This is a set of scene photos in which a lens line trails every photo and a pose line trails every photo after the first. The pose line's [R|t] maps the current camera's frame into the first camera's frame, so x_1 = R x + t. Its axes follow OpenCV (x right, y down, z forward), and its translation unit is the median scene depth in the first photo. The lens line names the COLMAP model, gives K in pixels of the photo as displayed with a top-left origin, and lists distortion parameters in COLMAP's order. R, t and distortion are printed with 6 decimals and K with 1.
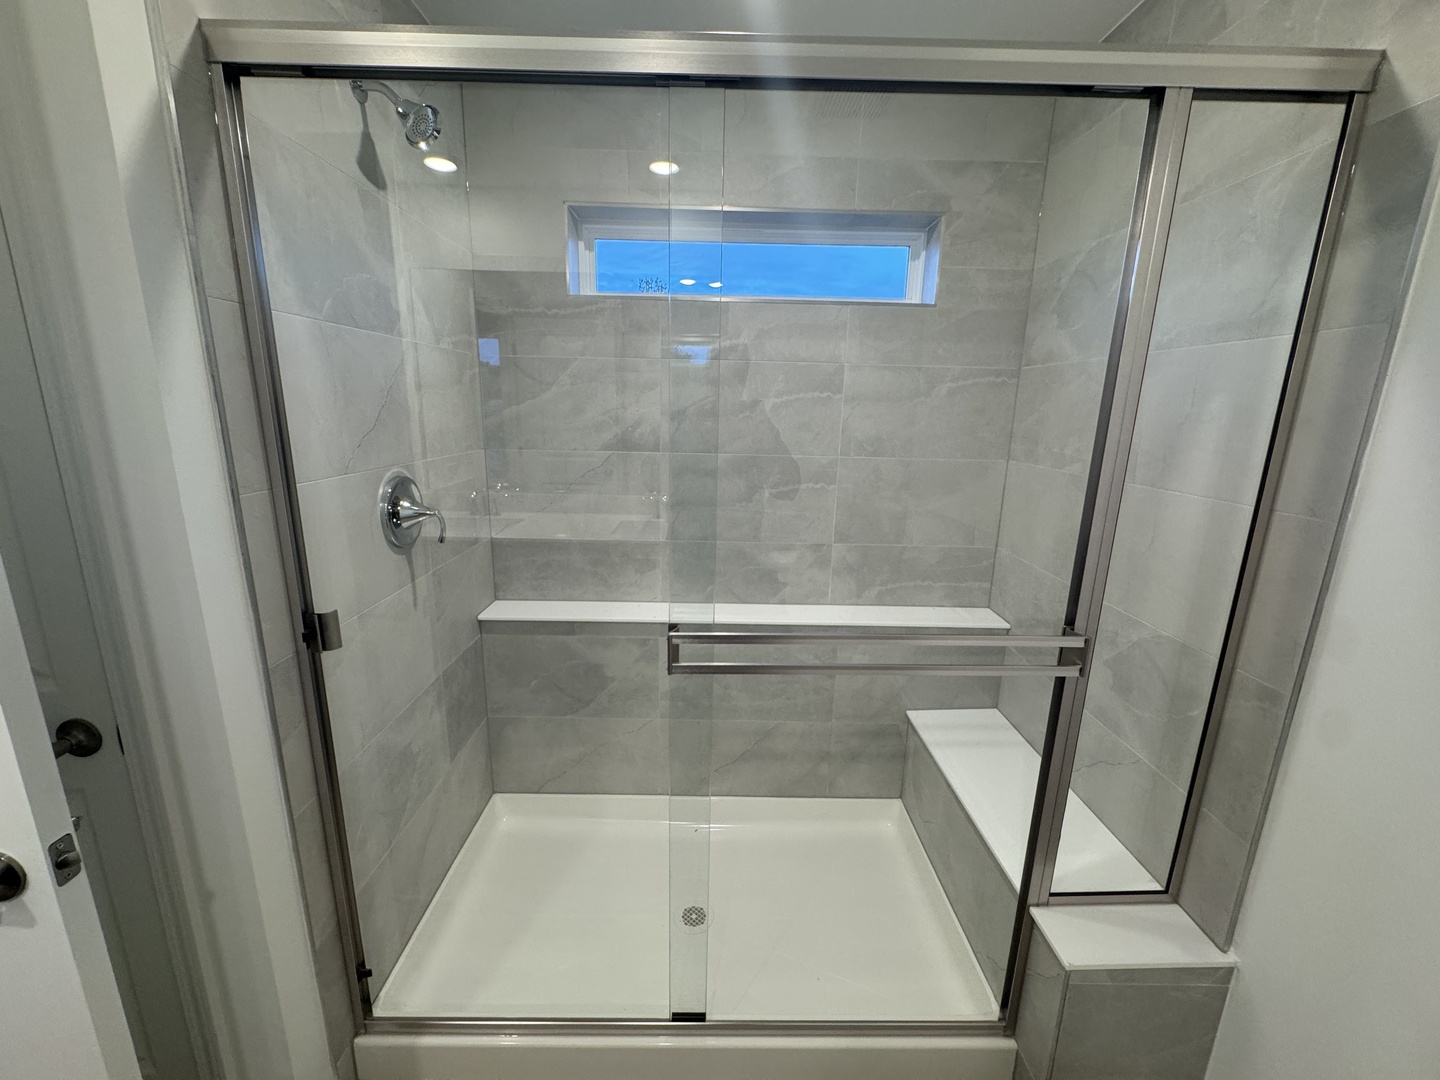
lens RADIAL K [[580.4, 0, 720.8], [0, 580.4, 535.0], [0, 0, 1]] dist [0.001232, 0.000085]
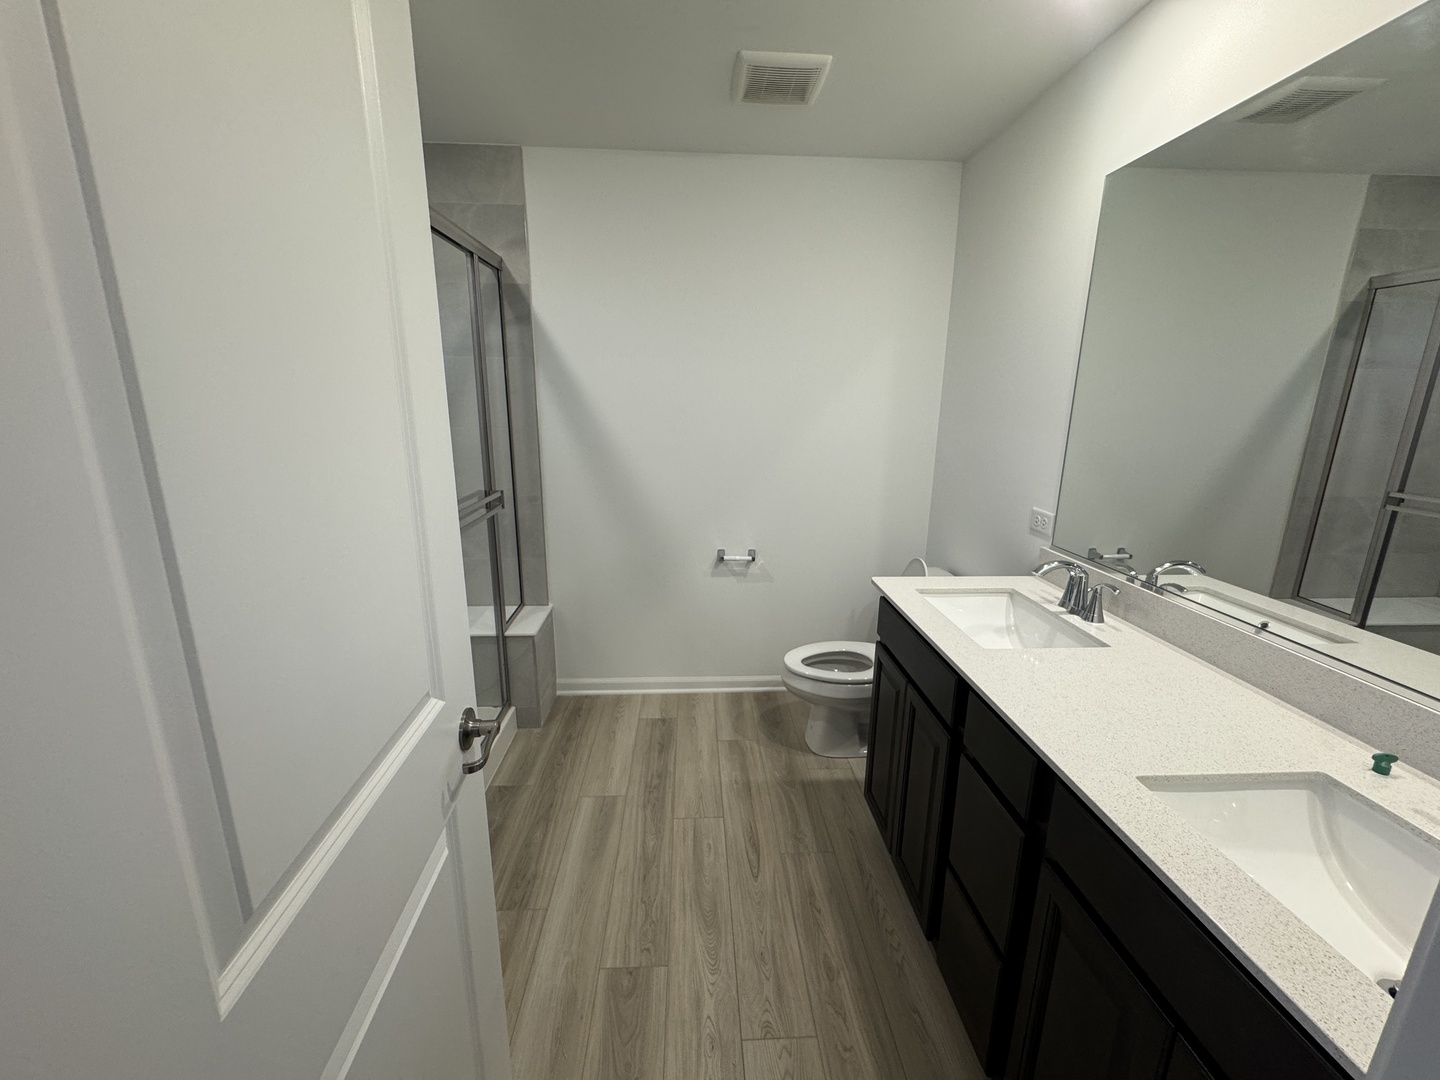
lens RADIAL K [[580.4, 0, 719.5], [0, 580.4, 535.6], [0, 0, 1]] dist [0.001232, 0.000085]
pose [[-0.041361, -0.257662, 0.965350, -1.516473], [0.207431, 0.942911, 0.260560, -0.065409], [-0.977375, 0.211021, 0.014448, 0.177884]]
